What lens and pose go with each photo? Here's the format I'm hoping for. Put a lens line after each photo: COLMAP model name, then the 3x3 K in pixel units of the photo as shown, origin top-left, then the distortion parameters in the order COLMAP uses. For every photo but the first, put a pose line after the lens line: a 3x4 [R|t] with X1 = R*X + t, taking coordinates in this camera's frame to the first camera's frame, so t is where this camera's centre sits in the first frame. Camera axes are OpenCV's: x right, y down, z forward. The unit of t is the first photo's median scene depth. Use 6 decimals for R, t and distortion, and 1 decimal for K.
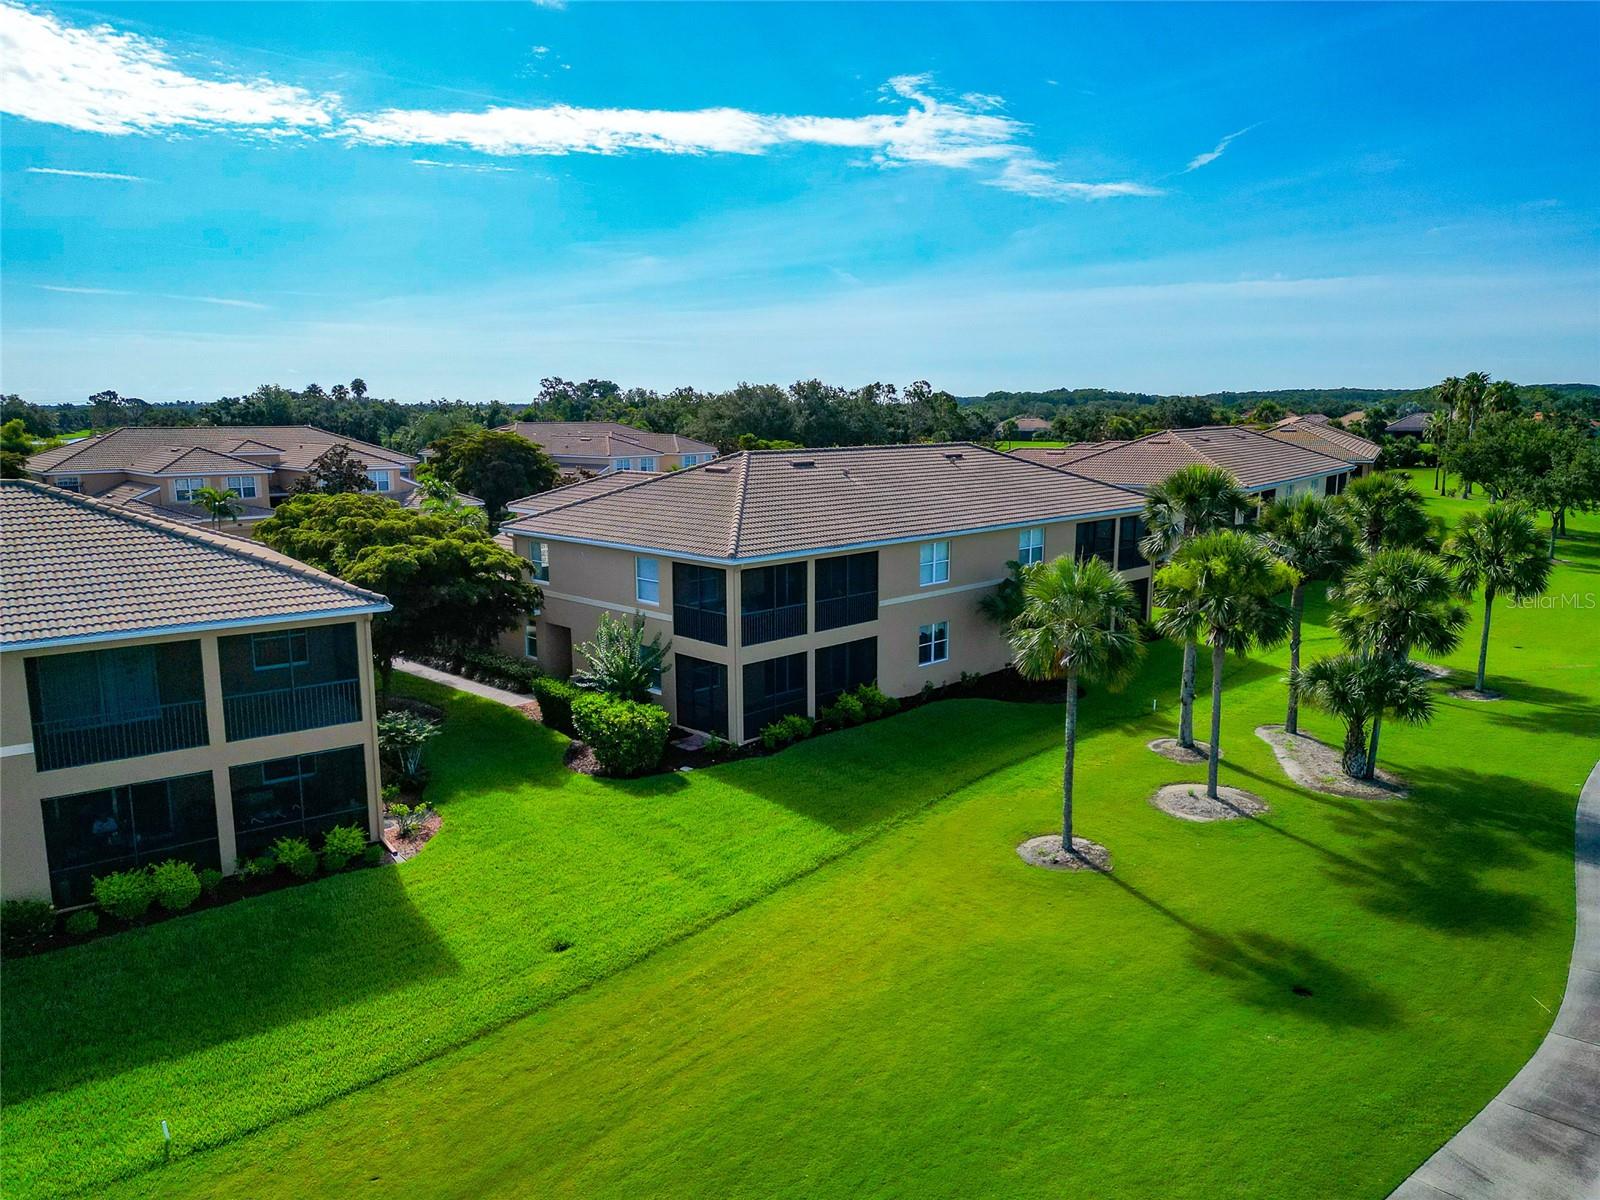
lens RADIAL K [[1171.0, 0, 800.0], [0, 1171.0, 600.0], [0, 0, 1]] dist [0.017555, -0.001589]
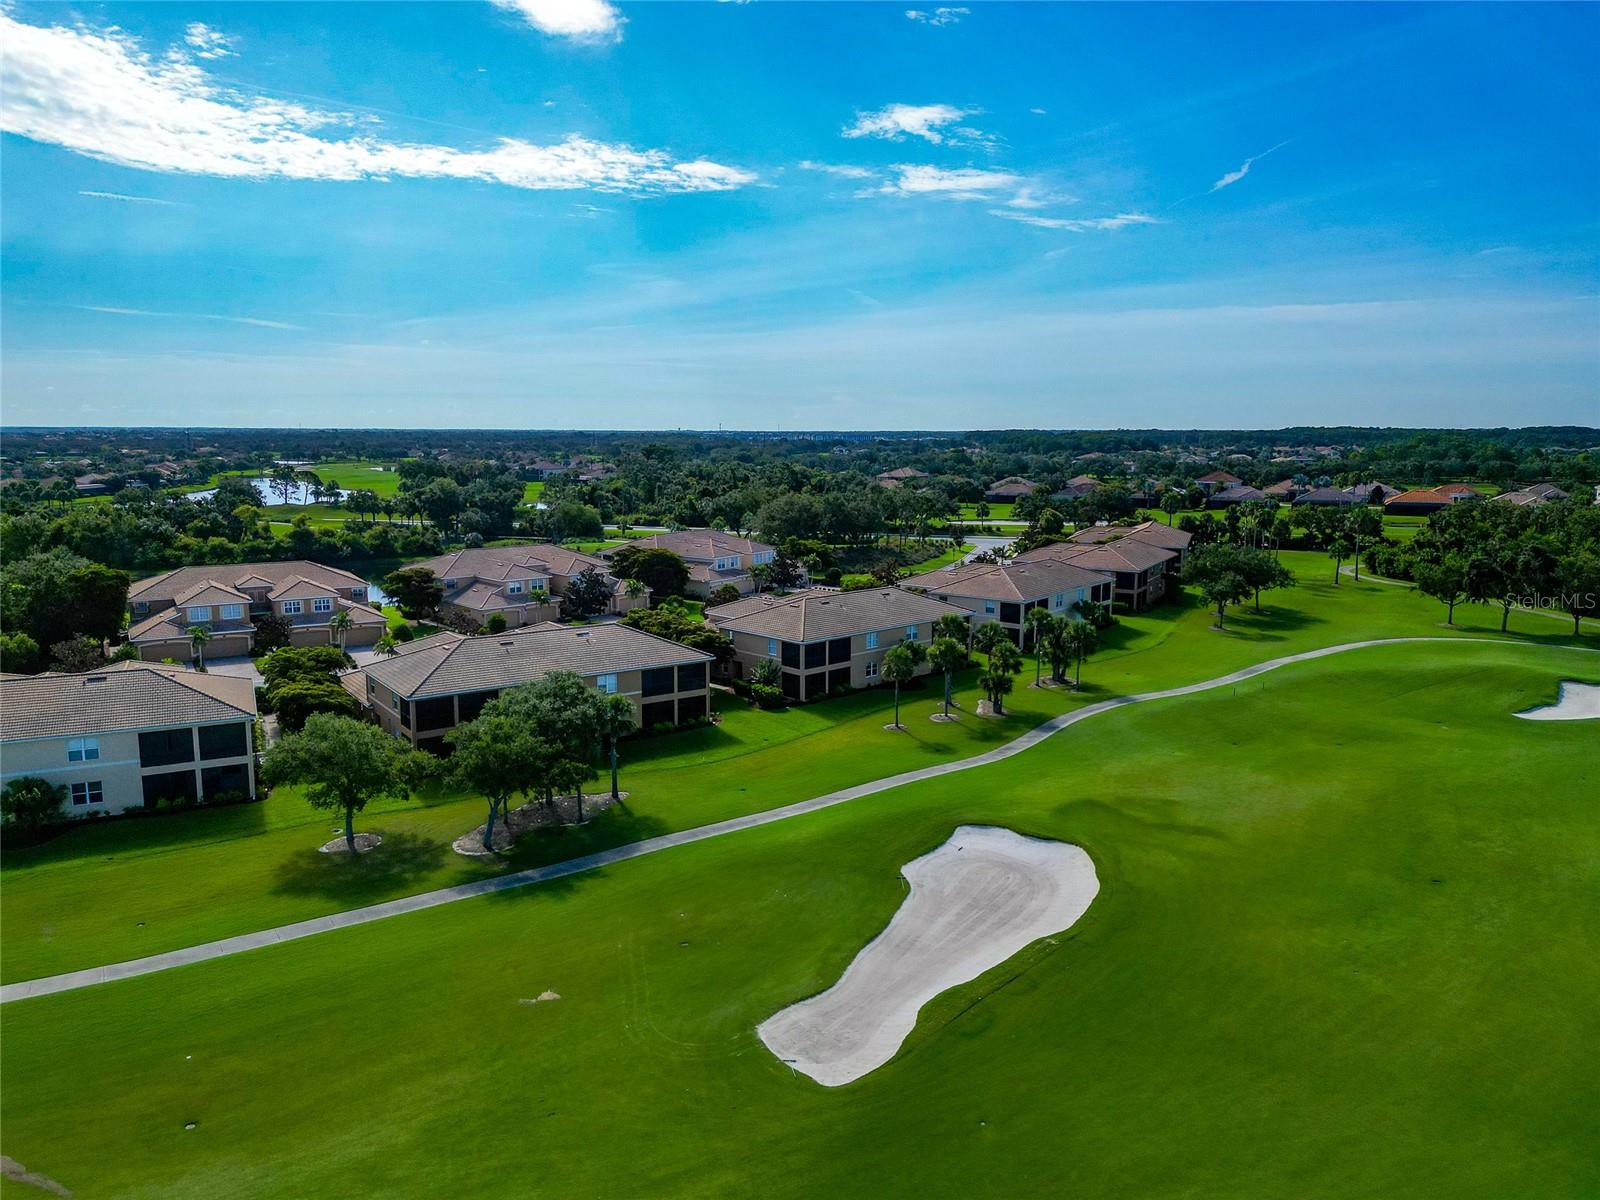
lens RADIAL K [[1171.0, 0, 800.0], [0, 1171.0, 600.0], [0, 0, 1]] dist [0.017555, -0.001589]
pose [[0.999824, 0.010303, -0.015692, -0.015834], [-0.010596, 0.999769, -0.018724, -0.086129], [0.015495, 0.018887, 0.999702, -2.104594]]
